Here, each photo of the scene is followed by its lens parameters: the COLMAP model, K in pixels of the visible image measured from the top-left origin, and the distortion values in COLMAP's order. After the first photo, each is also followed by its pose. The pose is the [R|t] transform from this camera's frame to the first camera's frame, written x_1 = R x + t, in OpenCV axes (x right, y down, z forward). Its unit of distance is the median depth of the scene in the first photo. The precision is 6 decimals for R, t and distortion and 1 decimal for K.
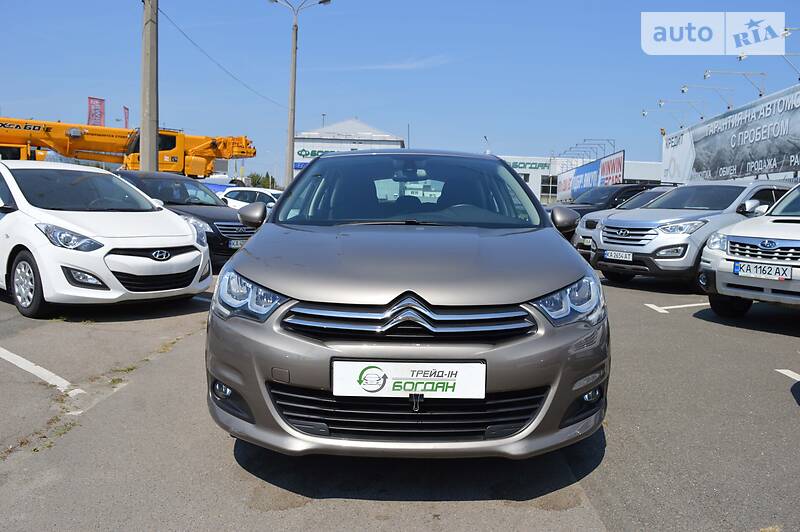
lens RADIAL K [[640.4, 0, 404.6], [0, 640.4, 270.2], [0, 0, 1]] dist [-0.095871, 0.017596]
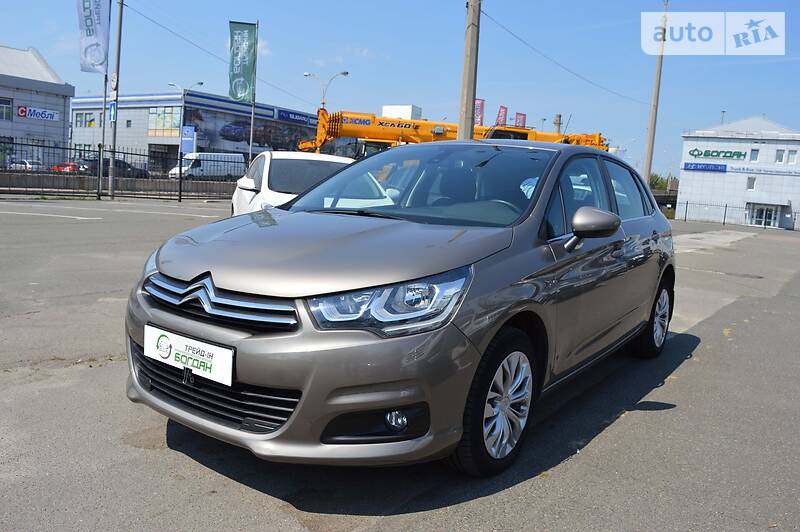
lens RADIAL K [[640.4, 0, 402.2], [0, 640.4, 261.6], [0, 0, 1]] dist [-0.095871, 0.017596]
pose [[0.809876, 0.089756, -0.579694, 0.133141], [-0.095178, 0.995236, 0.021125, -0.005424], [0.578829, 0.038065, 0.814560, 0.051885]]
